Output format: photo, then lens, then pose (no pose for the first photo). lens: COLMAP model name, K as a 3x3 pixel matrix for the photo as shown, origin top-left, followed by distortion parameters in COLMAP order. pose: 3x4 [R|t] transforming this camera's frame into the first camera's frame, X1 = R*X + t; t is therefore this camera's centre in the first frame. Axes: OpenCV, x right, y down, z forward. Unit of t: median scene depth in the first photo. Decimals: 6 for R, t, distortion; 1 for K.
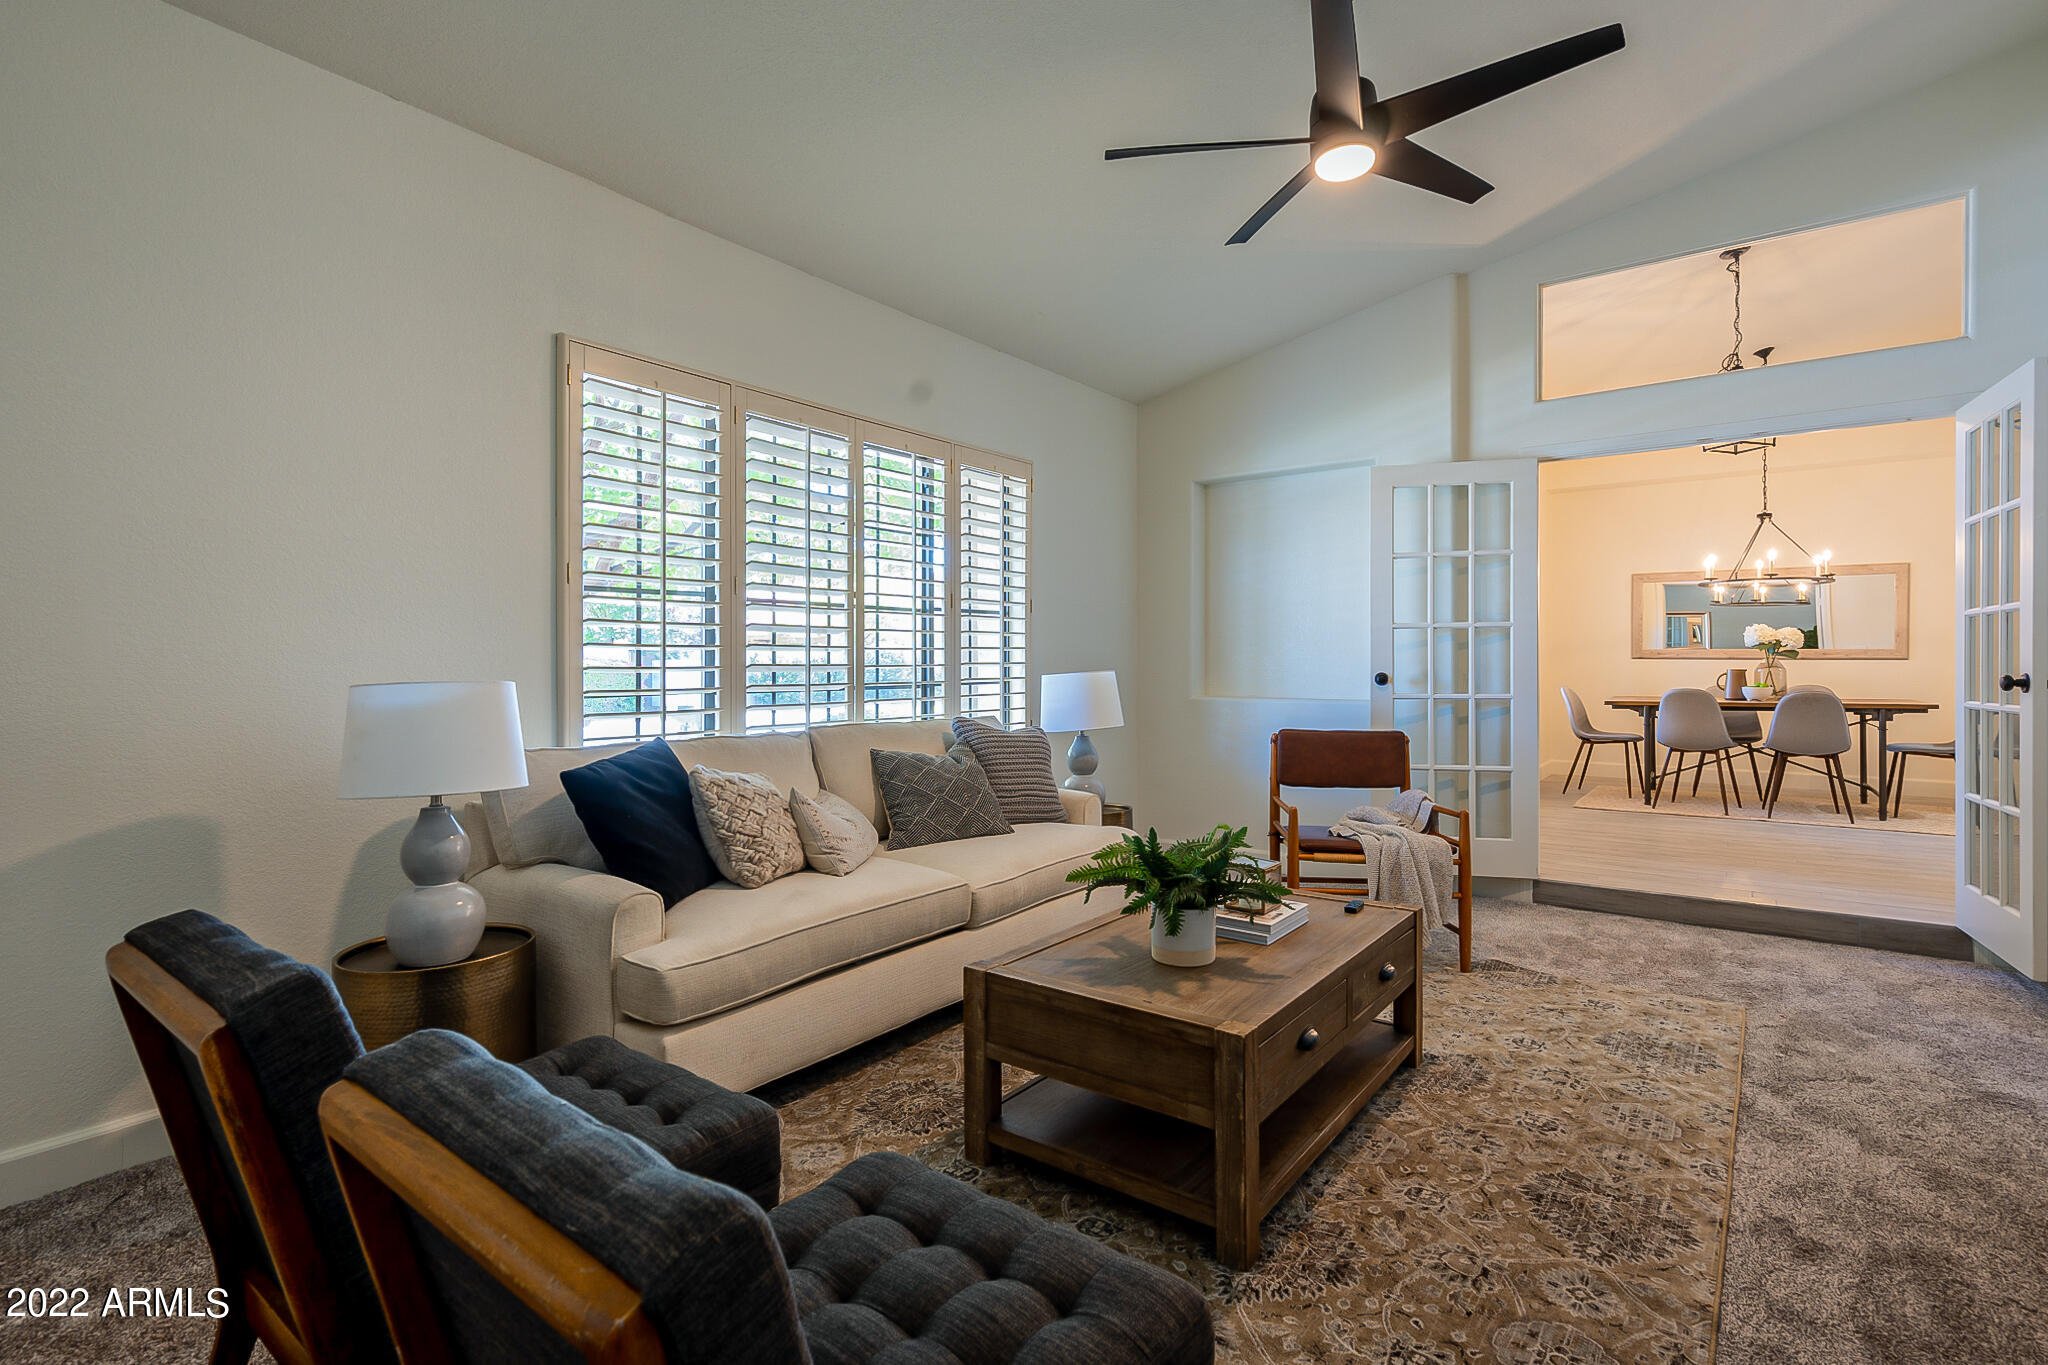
lens RADIAL K [[957.7, 0, 1008.8], [0, 957.7, 675.9], [0, 0, 1]] dist [0.003299, -0.001163]
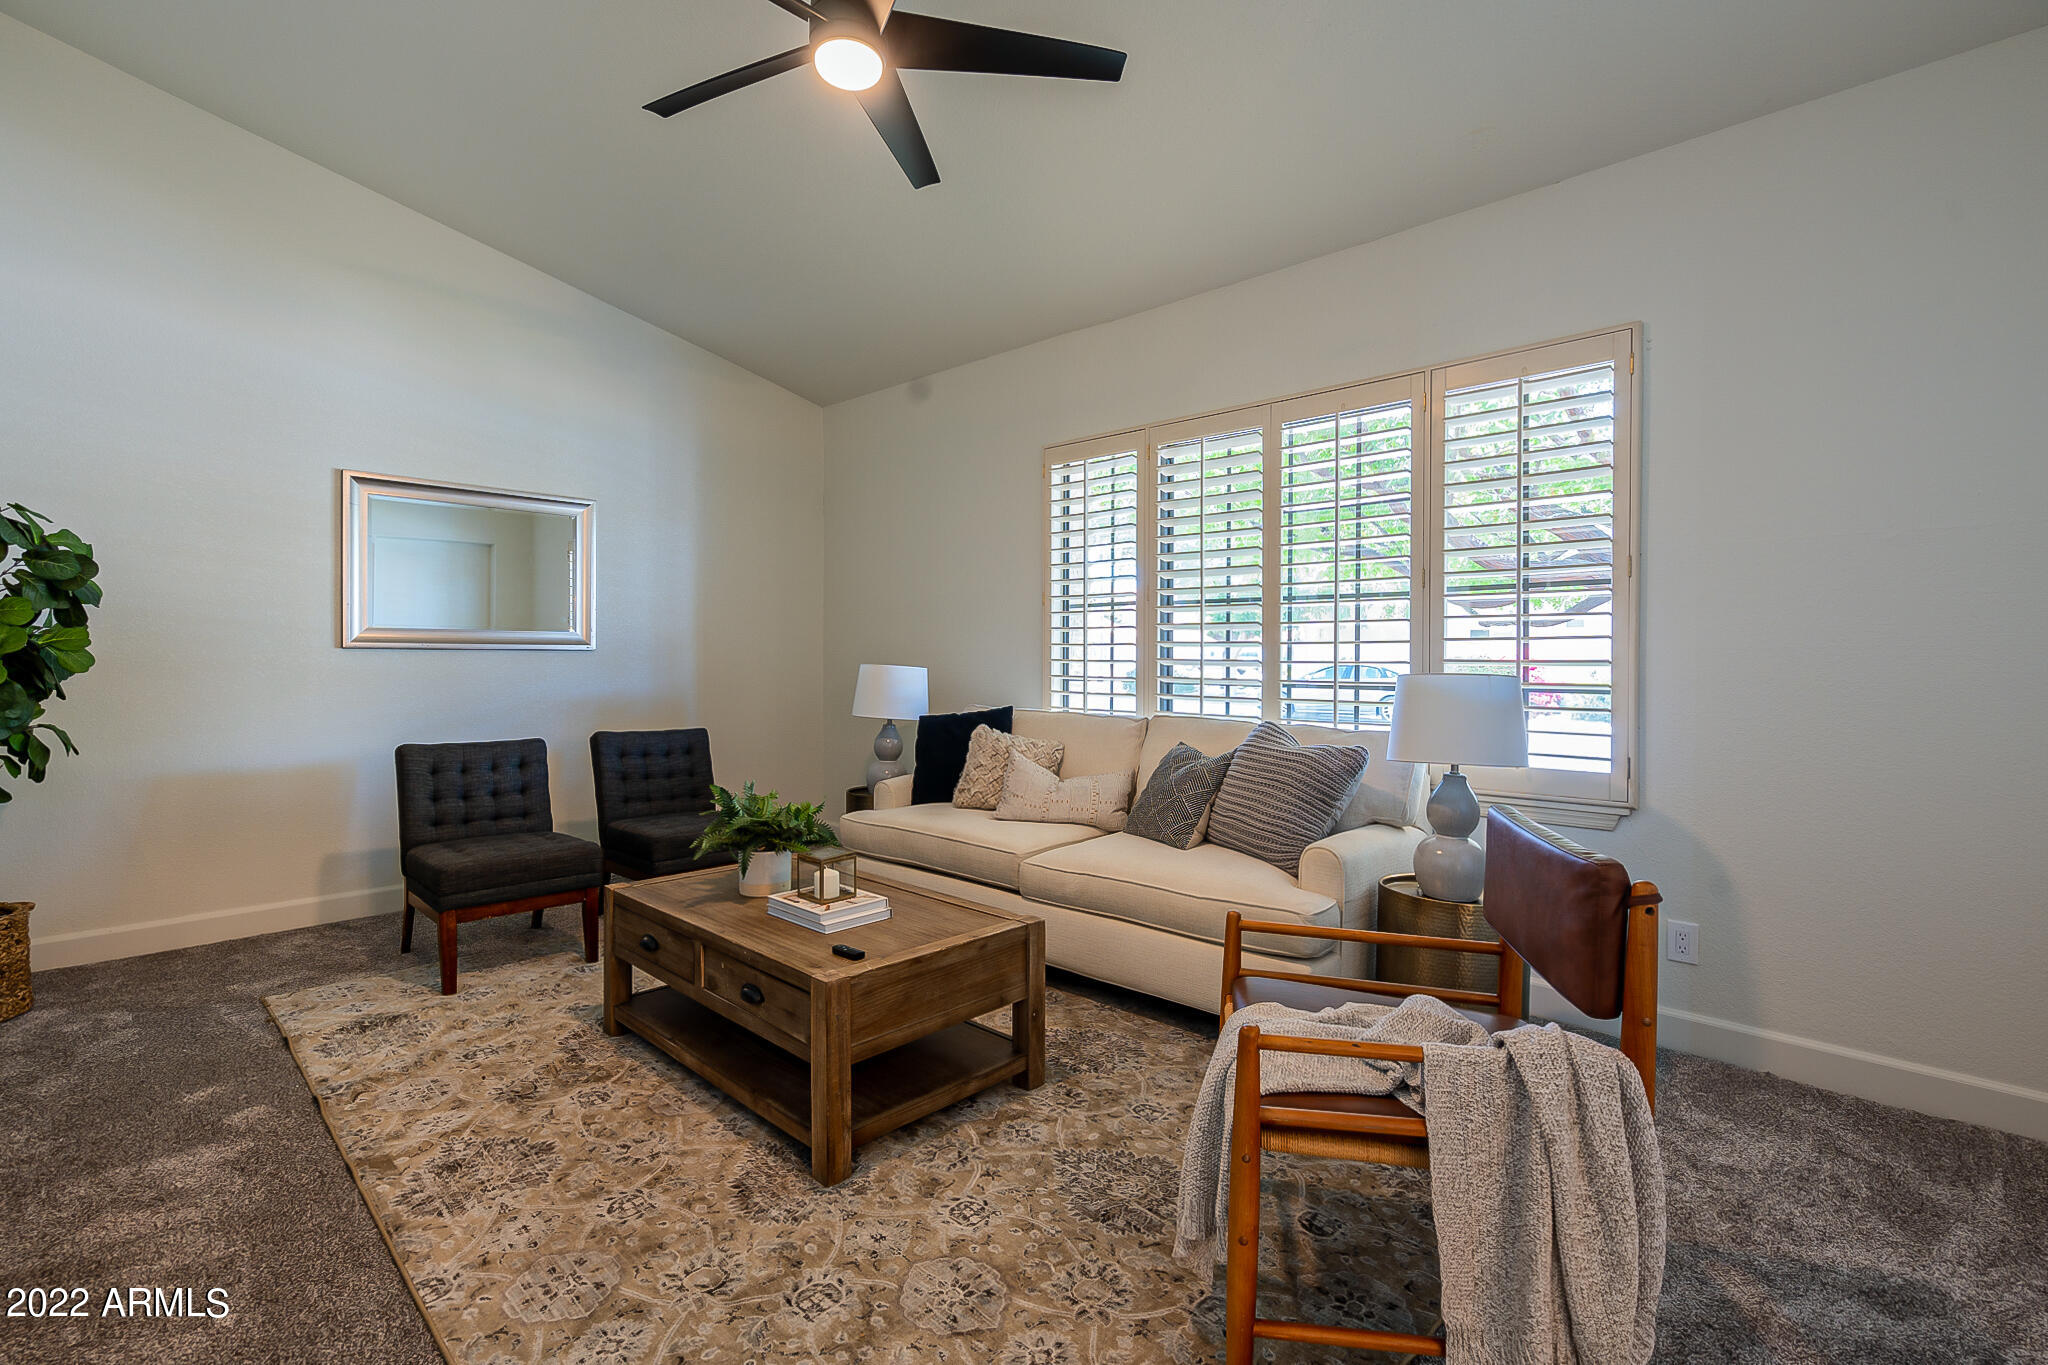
lens RADIAL K [[957.7, 0, 1042.9], [0, 957.7, 680.3], [0, 0, 1]] dist [0.003299, -0.001163]
pose [[-0.115299, 0.020097, -0.993128, 0.861832], [-0.019476, 0.999557, 0.022489, -0.008997], [0.993140, 0.021935, -0.114856, 0.936426]]
